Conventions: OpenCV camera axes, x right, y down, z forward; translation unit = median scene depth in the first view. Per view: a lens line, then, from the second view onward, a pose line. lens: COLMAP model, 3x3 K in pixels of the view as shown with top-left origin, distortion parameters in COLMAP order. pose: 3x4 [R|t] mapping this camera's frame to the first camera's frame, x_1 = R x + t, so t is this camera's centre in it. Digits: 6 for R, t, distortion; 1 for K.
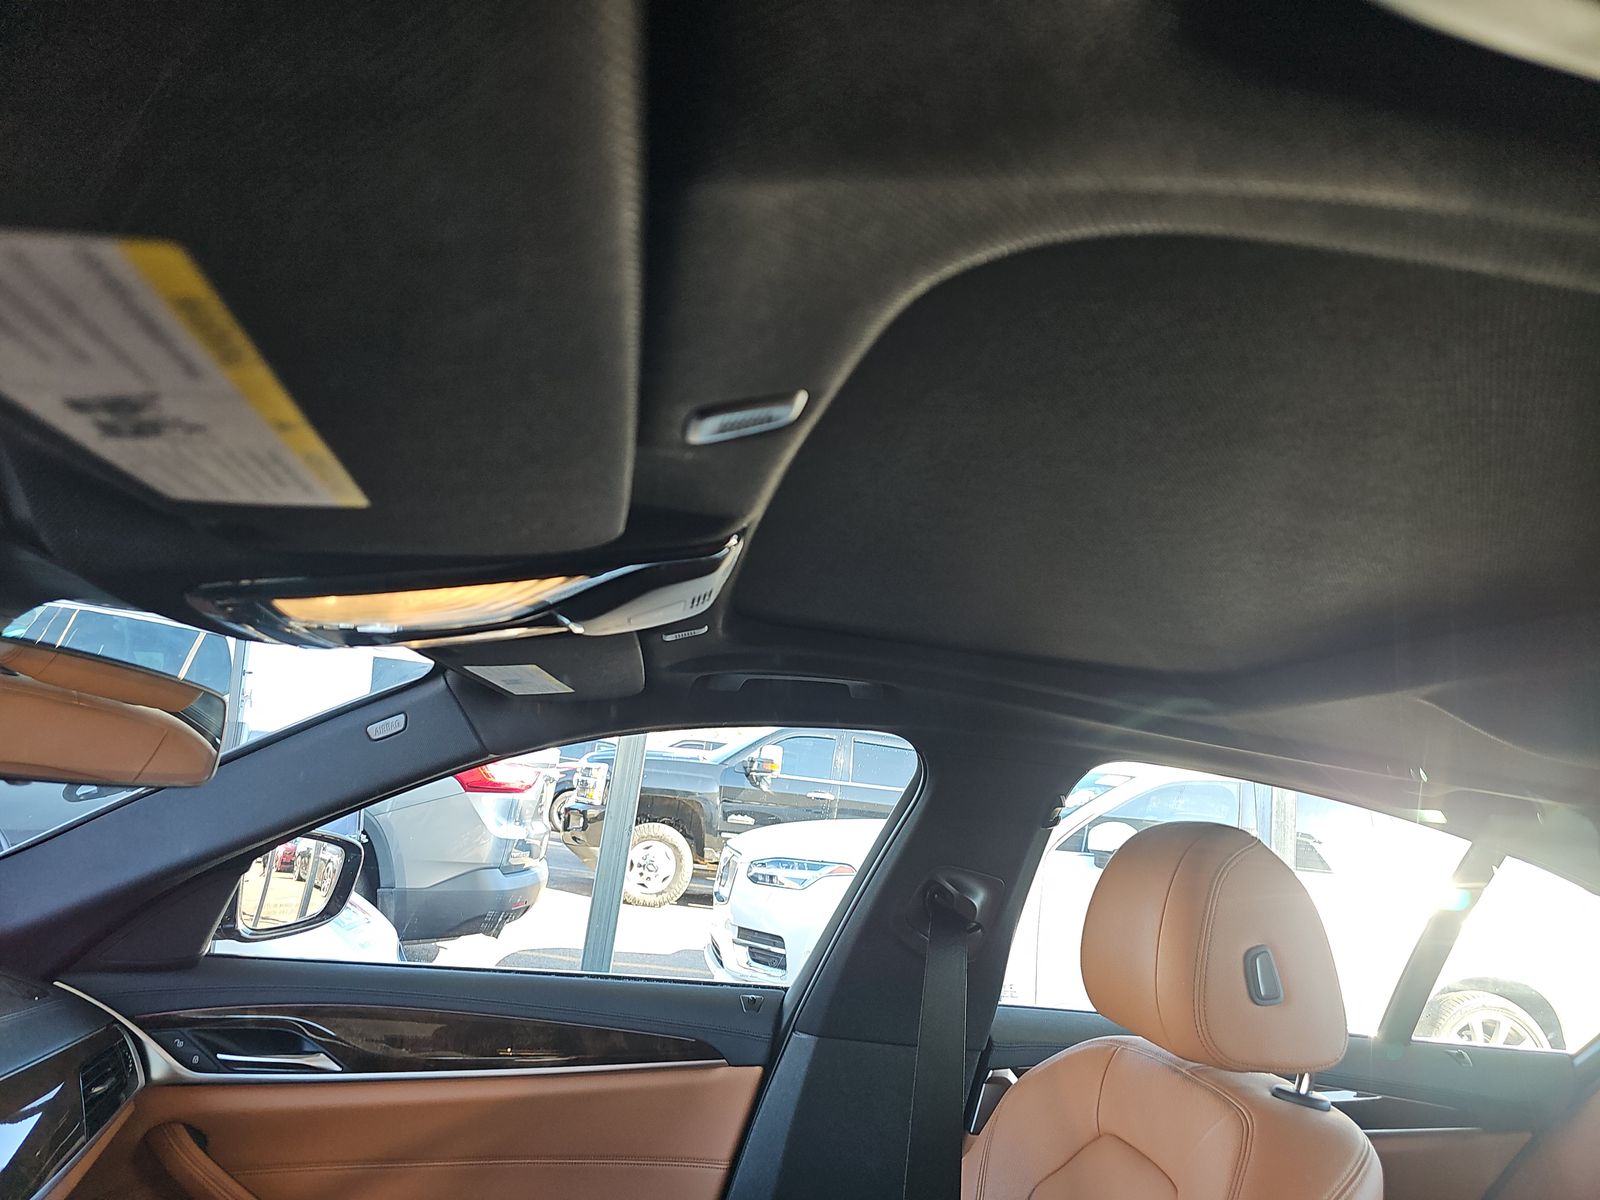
lens RADIAL K [[1098.1, 0, 823.8], [0, 1098.1, 594.8], [0, 0, 1]] dist [0.038608, 0.000312]
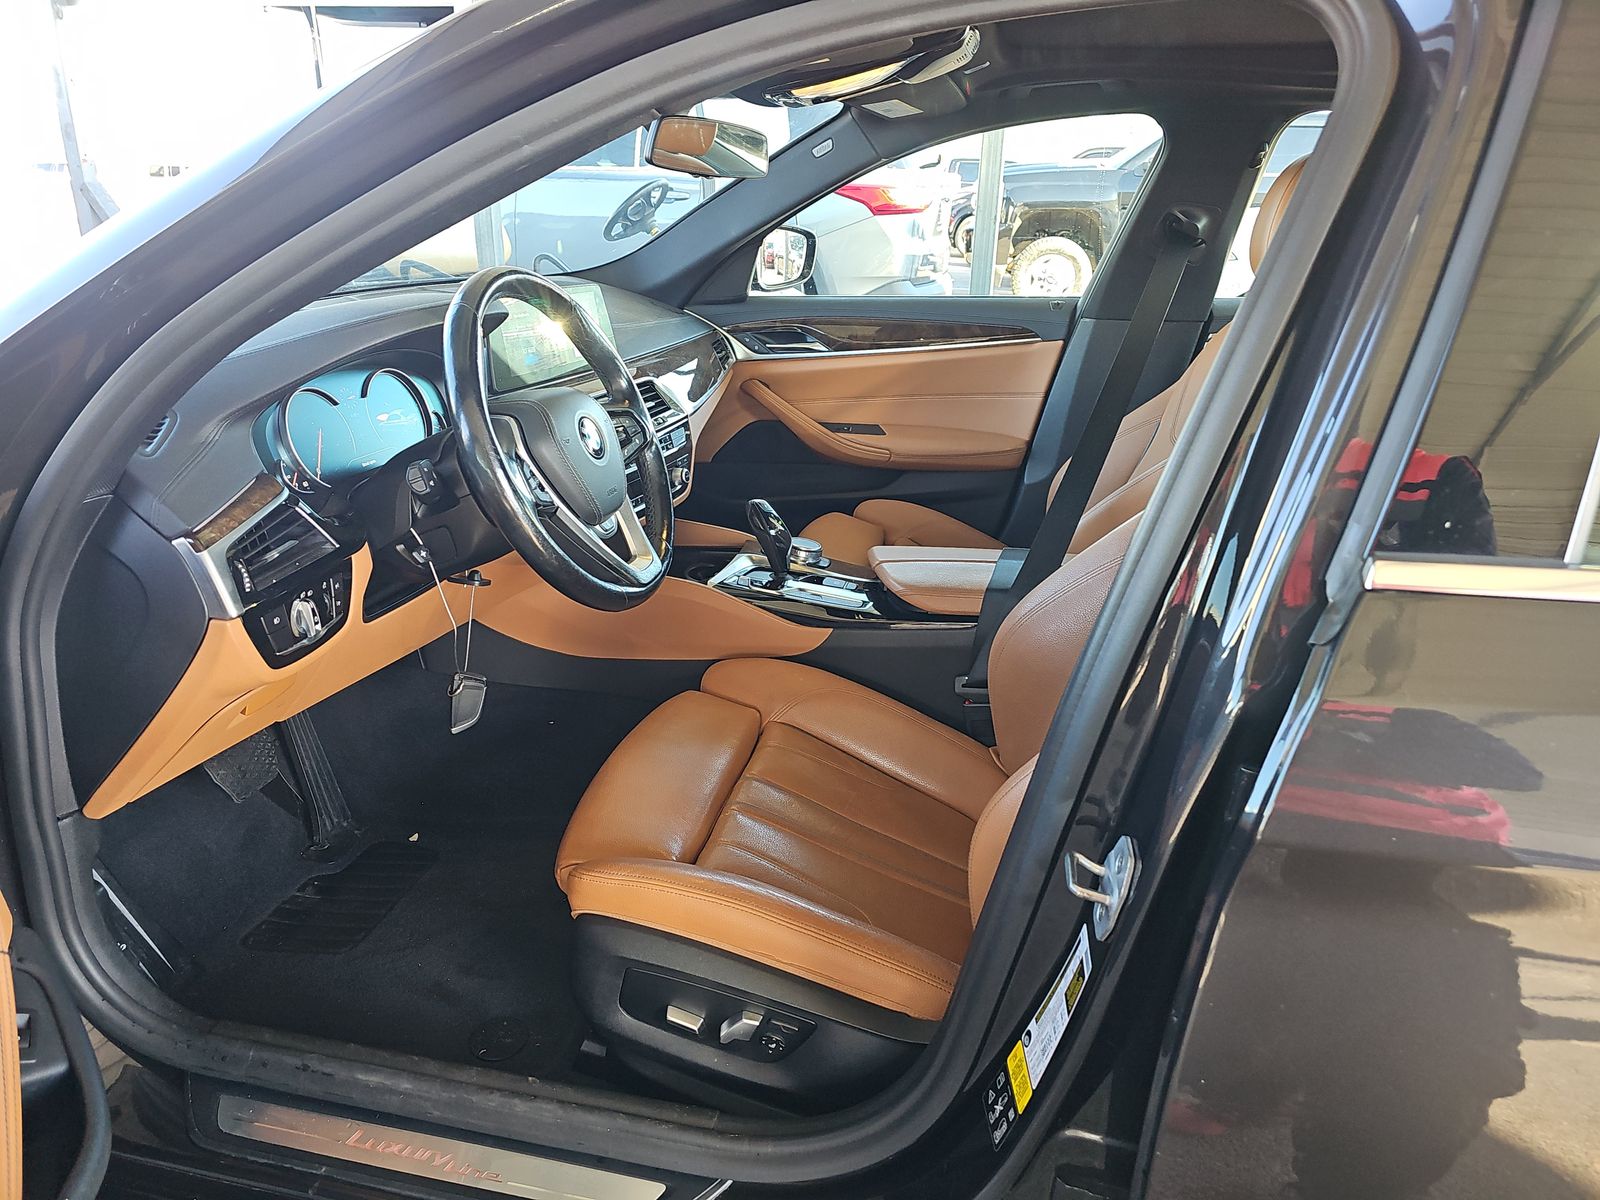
lens RADIAL K [[1098.1, 0, 823.8], [0, 1098.1, 594.8], [0, 0, 1]] dist [0.038608, 0.000312]
pose [[0.934261, 0.026592, -0.355597, 0.210085], [0.149862, 0.875595, 0.459211, -0.054794], [0.323571, -0.482314, 0.814049, -0.656942]]
